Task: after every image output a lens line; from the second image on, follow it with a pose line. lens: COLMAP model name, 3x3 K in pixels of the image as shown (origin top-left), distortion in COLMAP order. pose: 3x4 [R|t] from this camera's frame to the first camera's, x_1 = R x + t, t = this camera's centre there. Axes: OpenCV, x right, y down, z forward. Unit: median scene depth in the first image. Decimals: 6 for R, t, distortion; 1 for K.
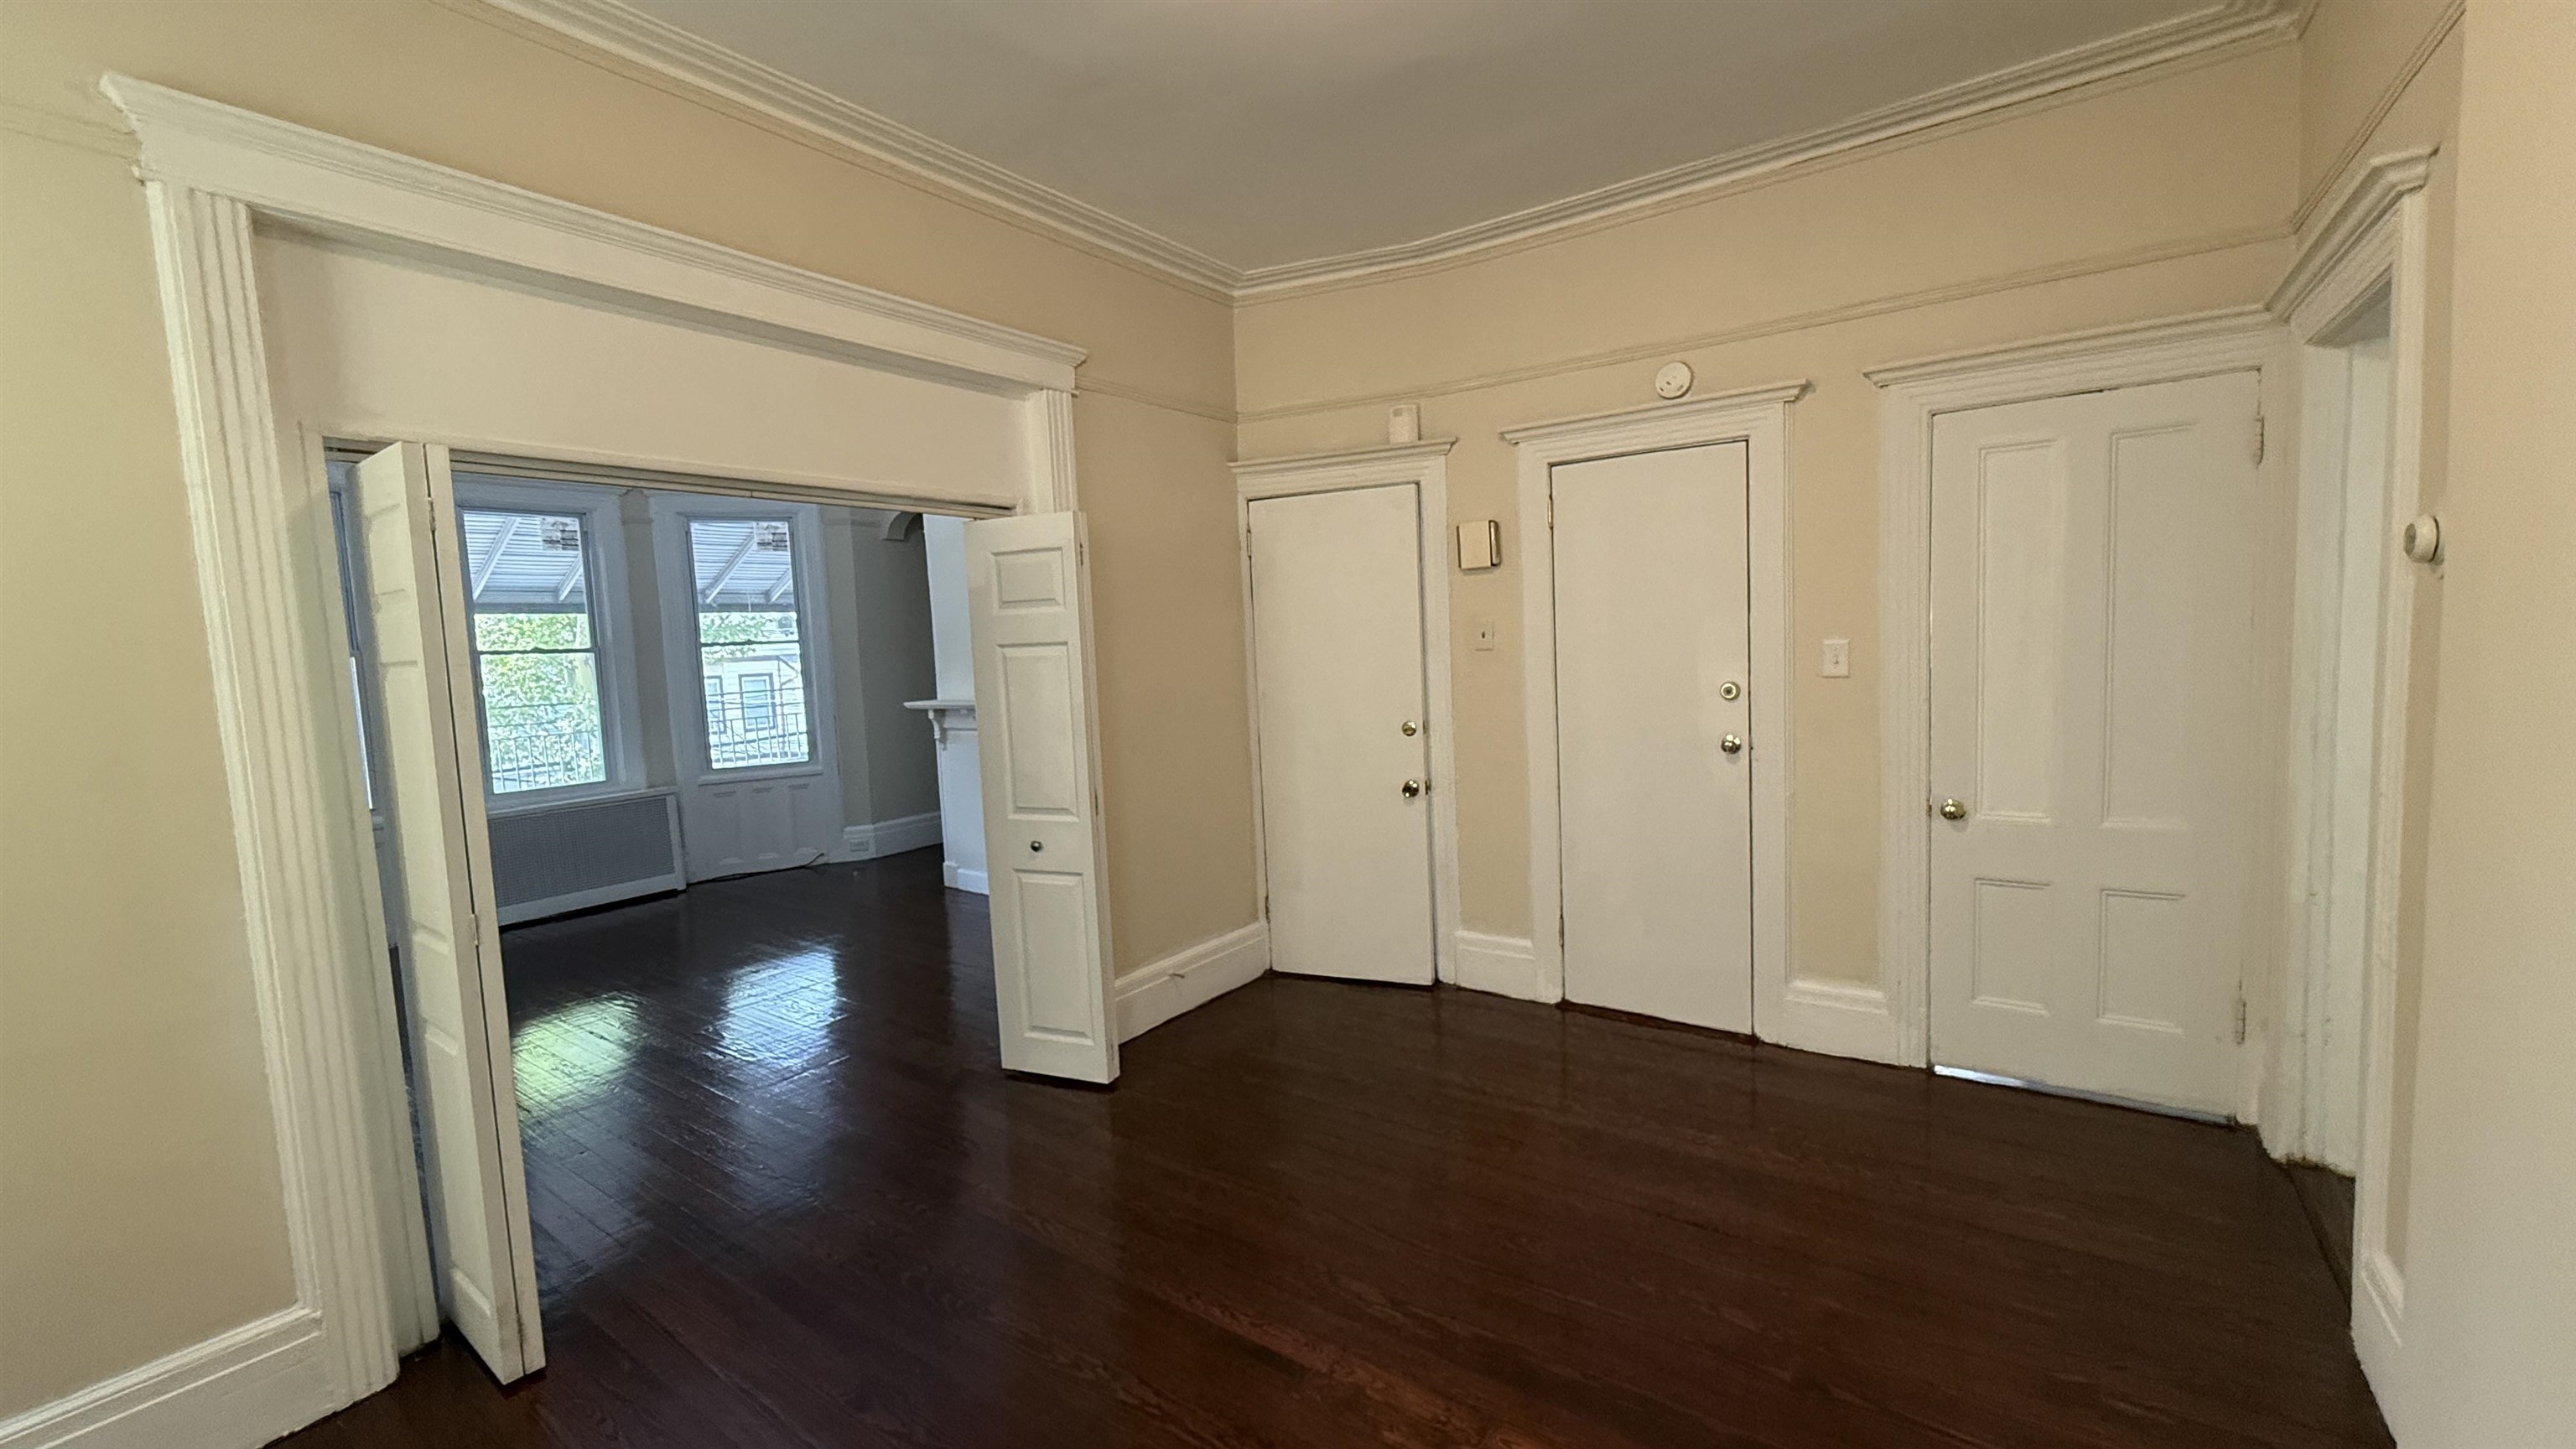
lens RADIAL K [[1033.6, 0, 1288.0], [0, 1033.6, 724.5], [0, 0, 1]] dist [0.020725, 0.000064]
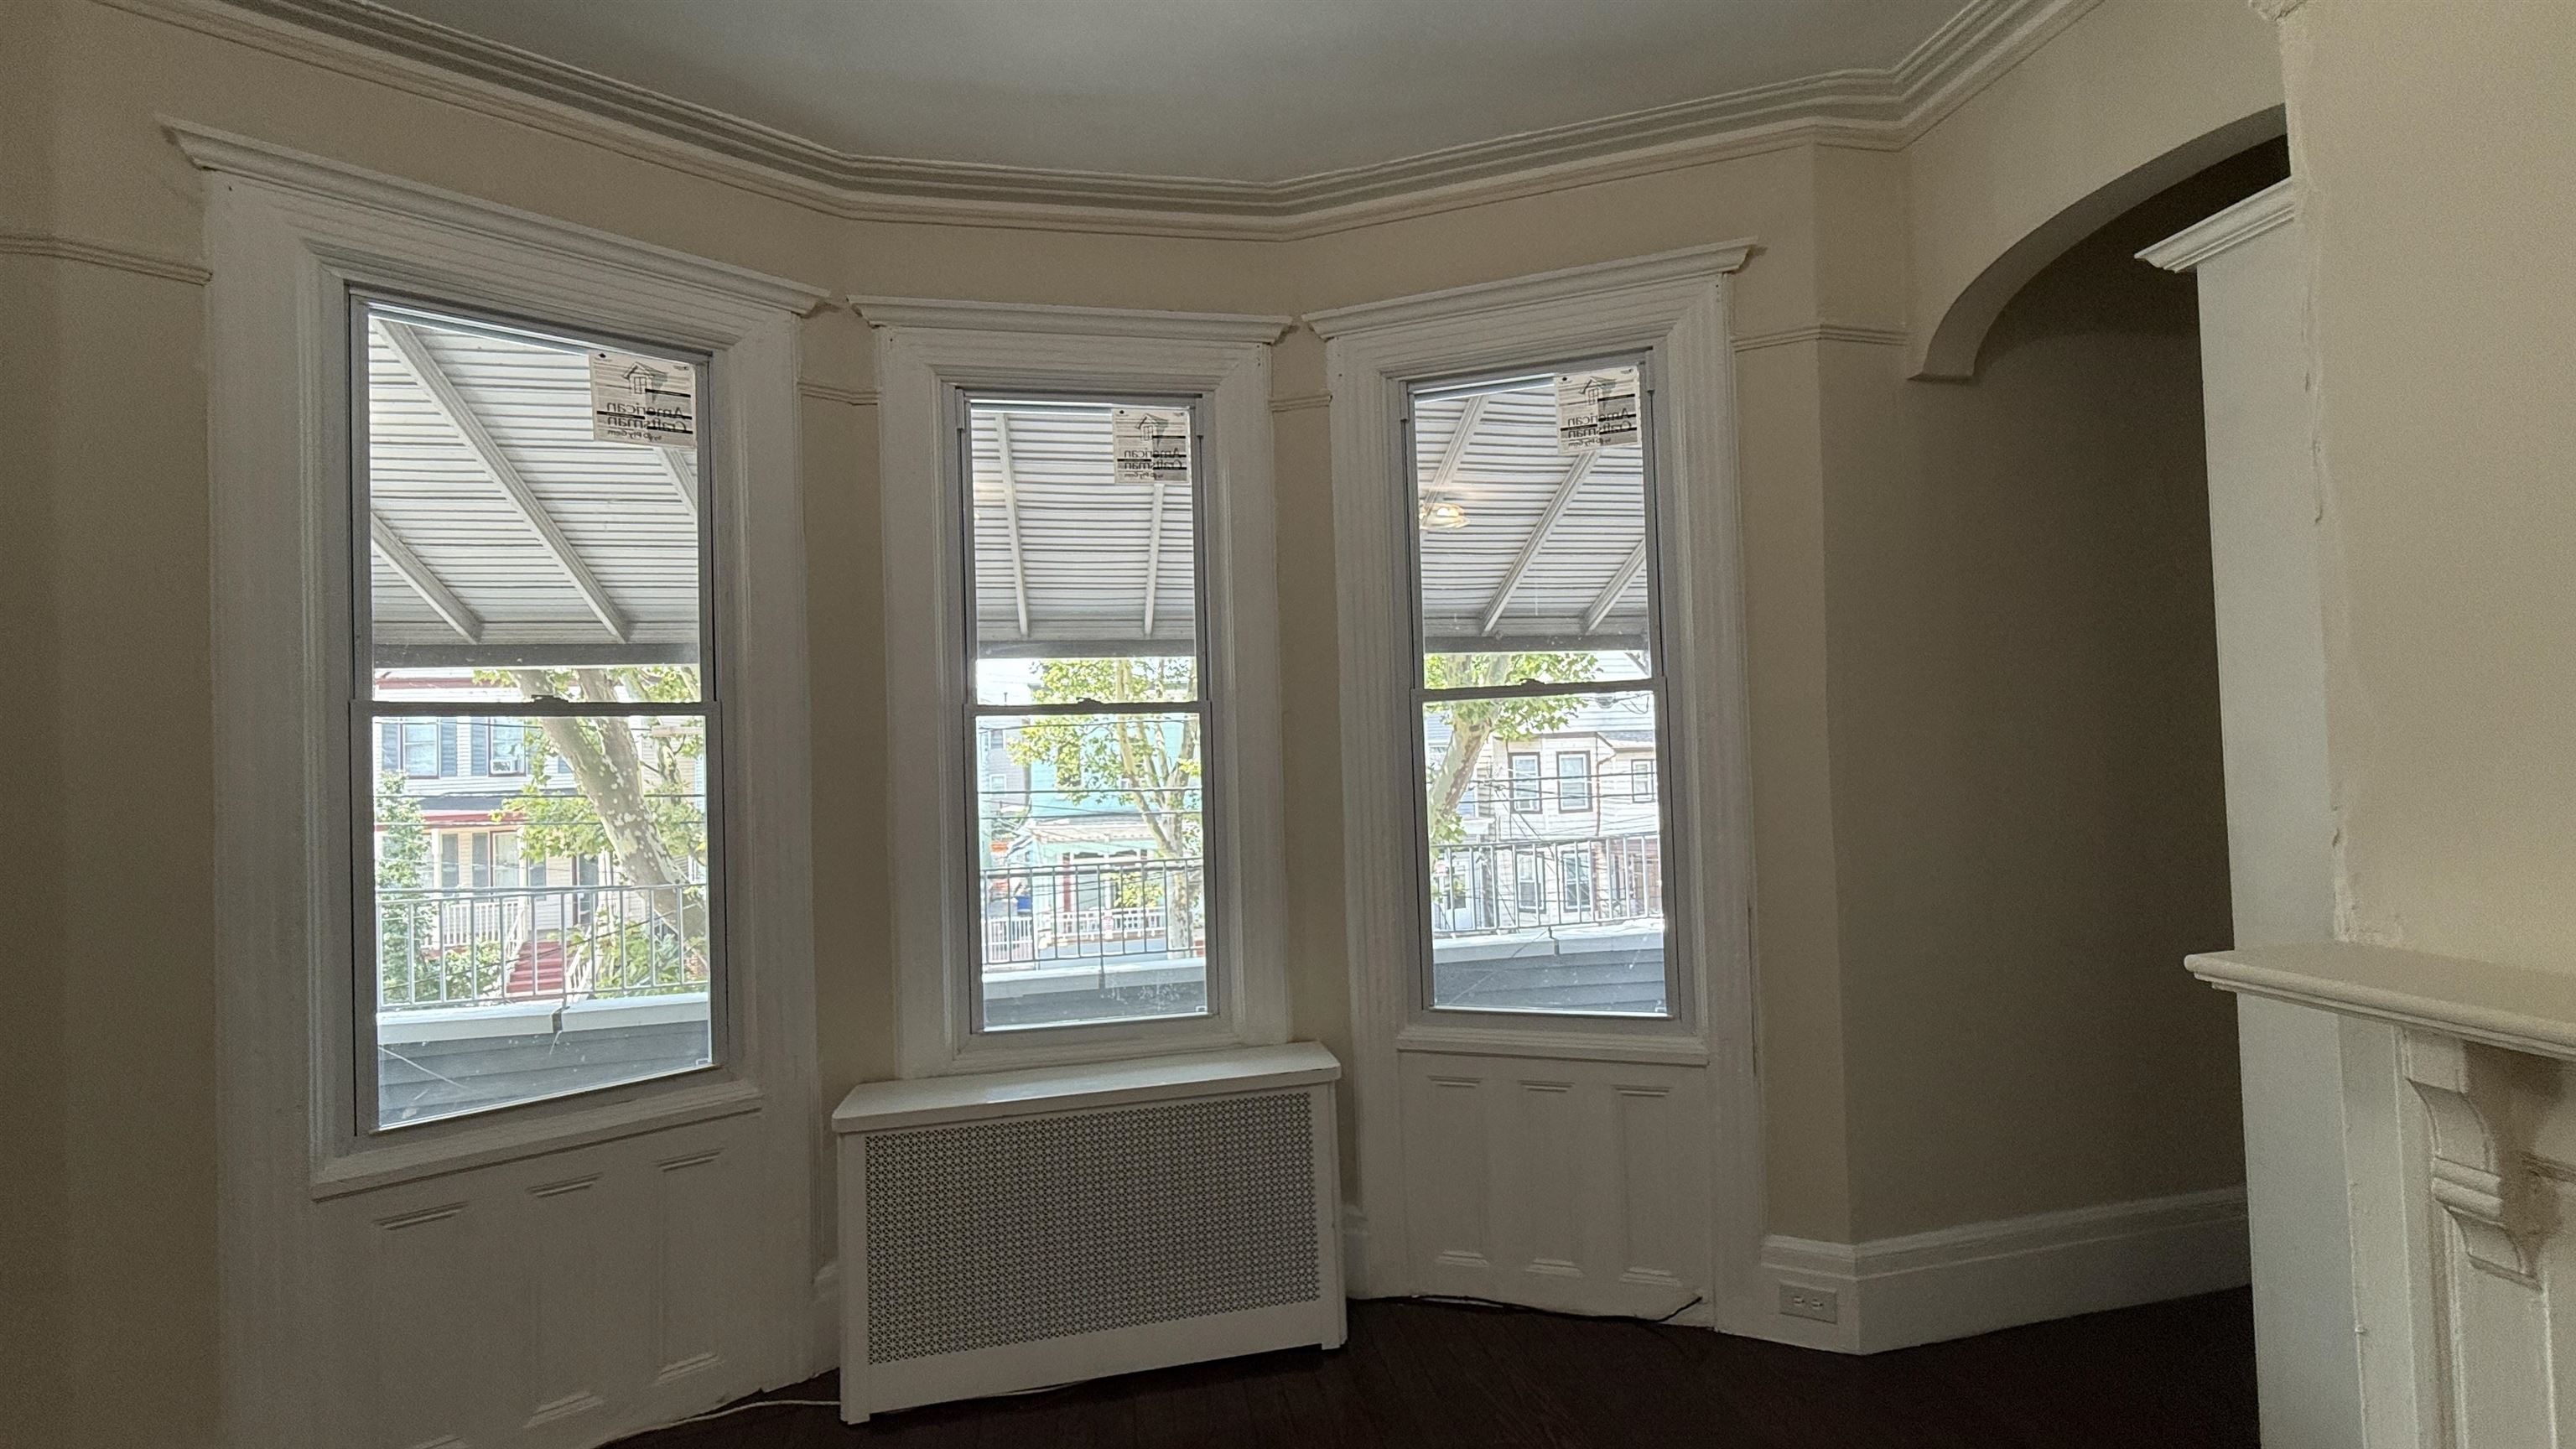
lens RADIAL K [[971.1, 0, 1288.0], [0, 971.1, 724.5], [0, 0, 1]] dist [0.001128, 0.000044]
pose [[0.723305, 0.003833, -0.690518, -0.332146], [-0.056599, 0.996949, -0.053753, -0.040670], [0.688205, 0.077962, 0.721315, 0.674008]]
